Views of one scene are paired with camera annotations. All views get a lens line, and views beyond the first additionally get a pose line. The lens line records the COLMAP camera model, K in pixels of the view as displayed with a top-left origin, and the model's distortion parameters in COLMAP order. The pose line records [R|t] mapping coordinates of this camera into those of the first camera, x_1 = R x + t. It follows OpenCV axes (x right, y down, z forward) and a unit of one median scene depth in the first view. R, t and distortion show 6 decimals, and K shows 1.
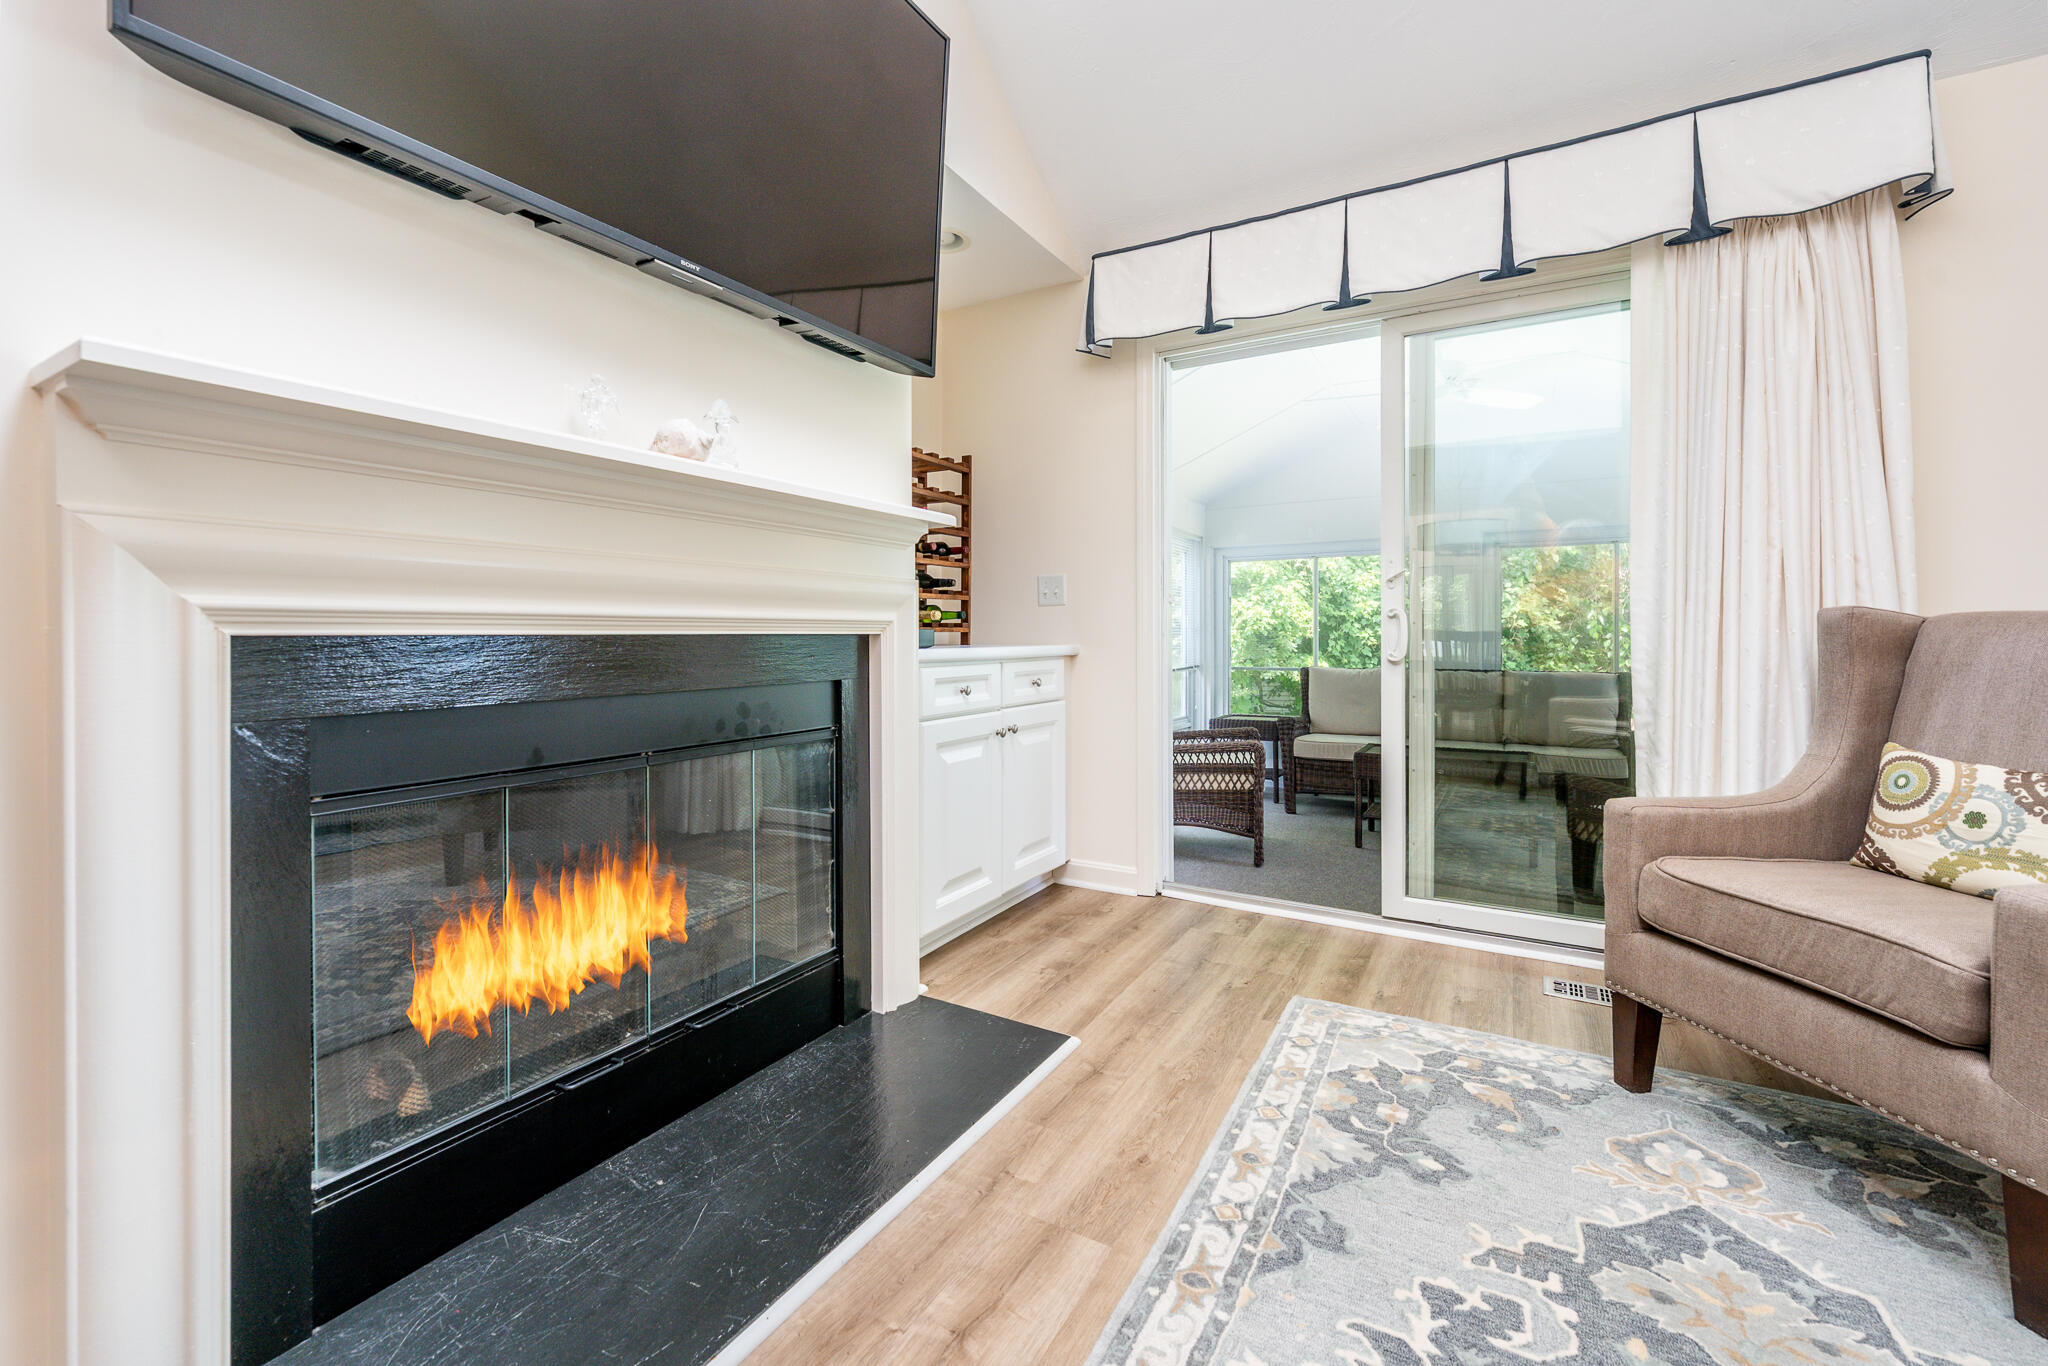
lens RADIAL K [[850.4, 0, 1024.3], [0, 850.4, 643.1], [0, 0, 1]] dist [-0.000805, -0.000340]
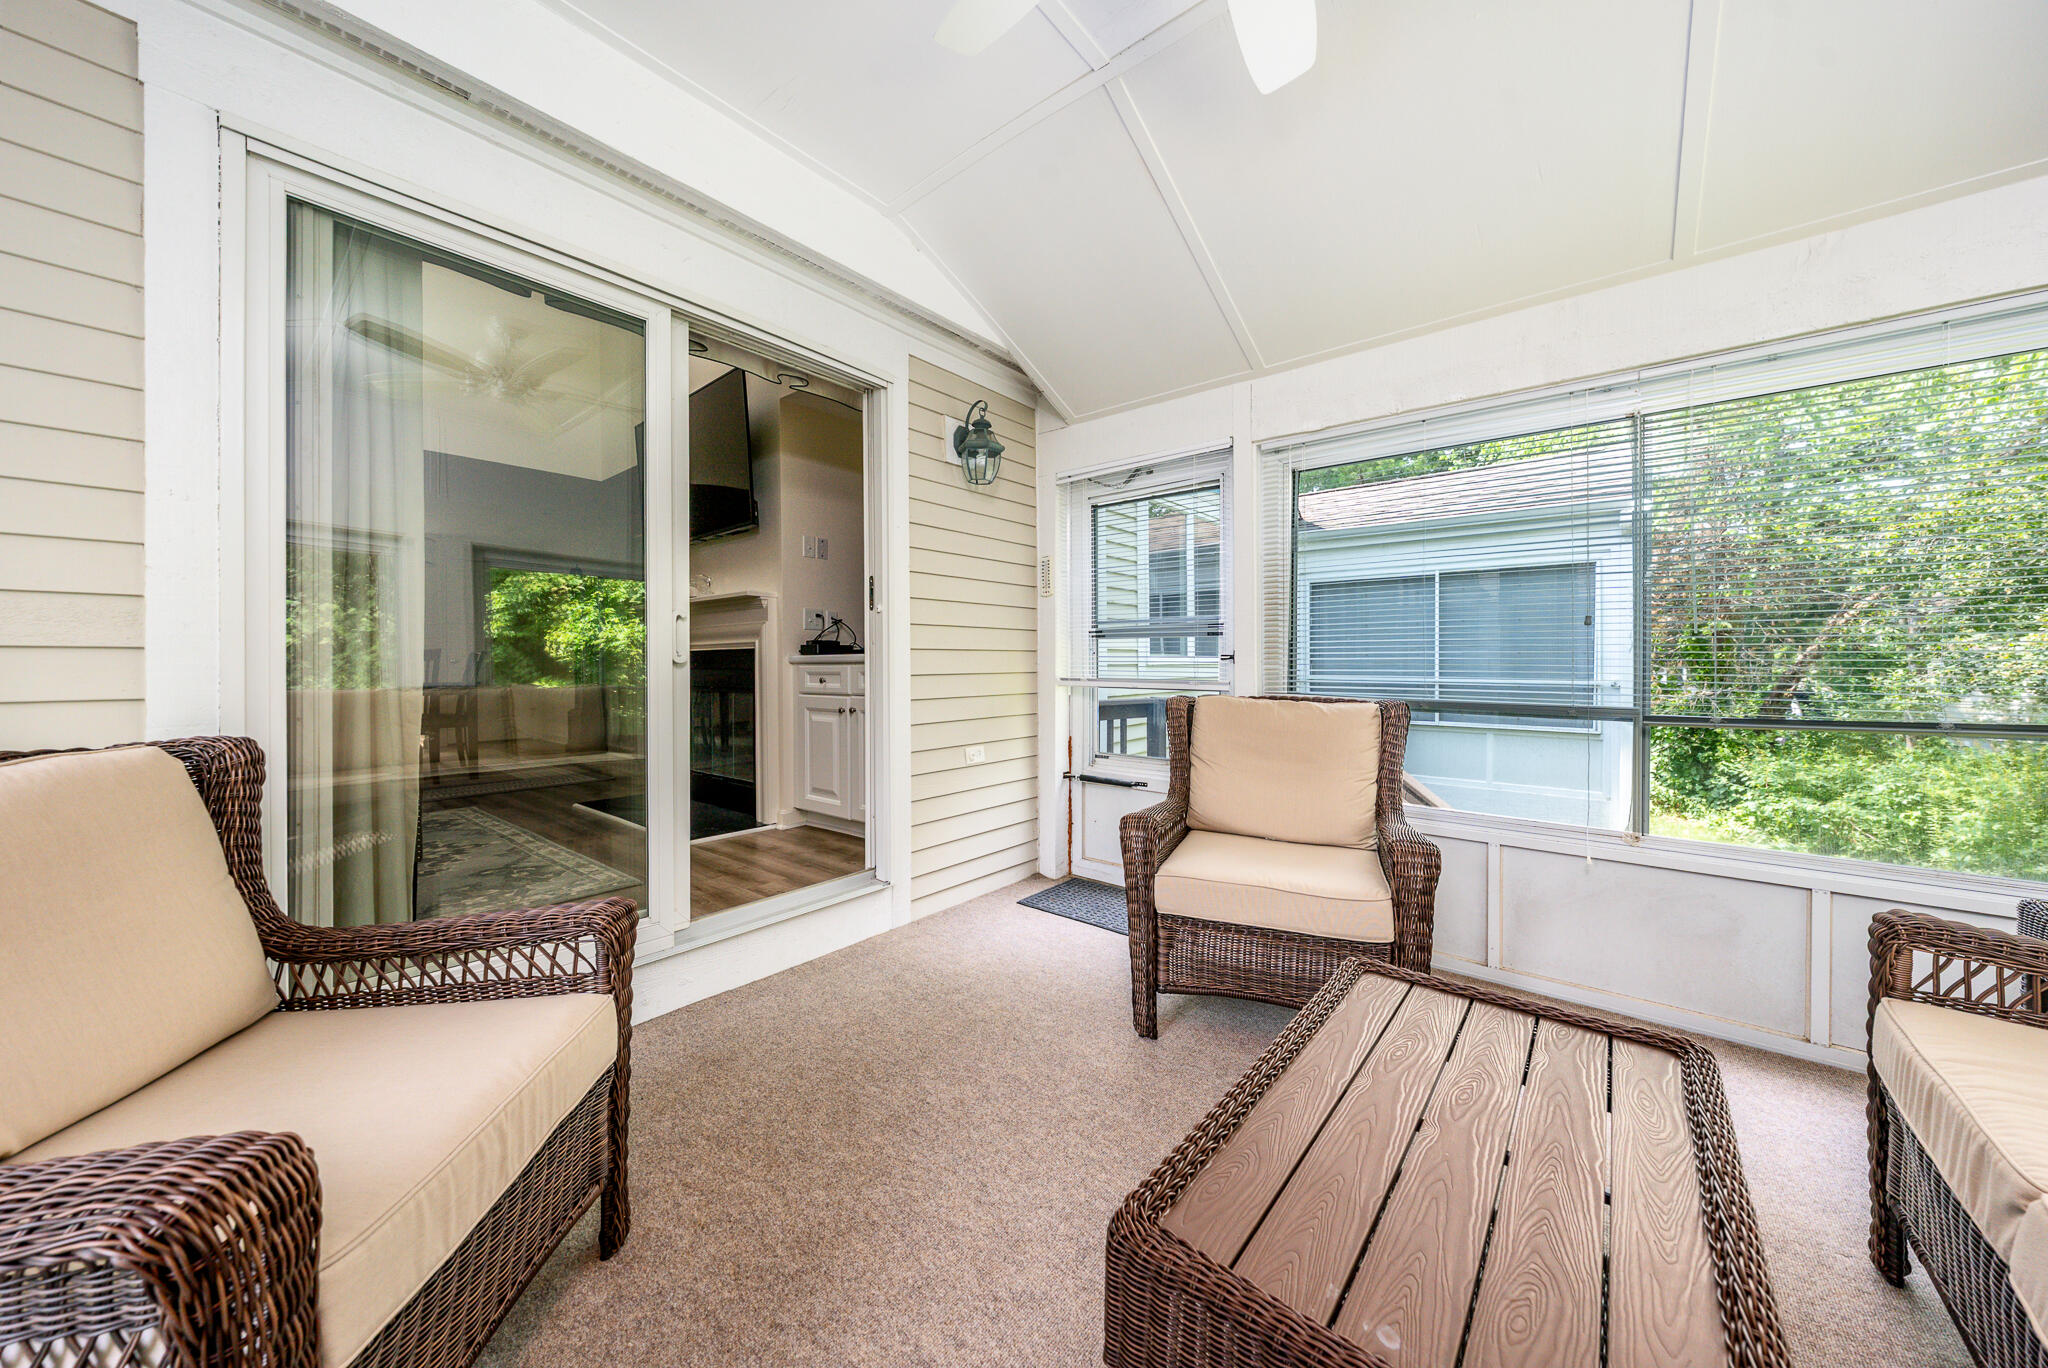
lens RADIAL K [[717.7, 0, 1025.7], [0, 717.7, 657.2], [0, 0, 1]] dist [-0.000481, -0.000029]
pose [[-0.163446, -0.001978, -0.986550, 1.878613], [-0.006513, 0.999978, -0.000926, 0.013843], [0.986531, 0.006274, -0.163456, 2.421077]]
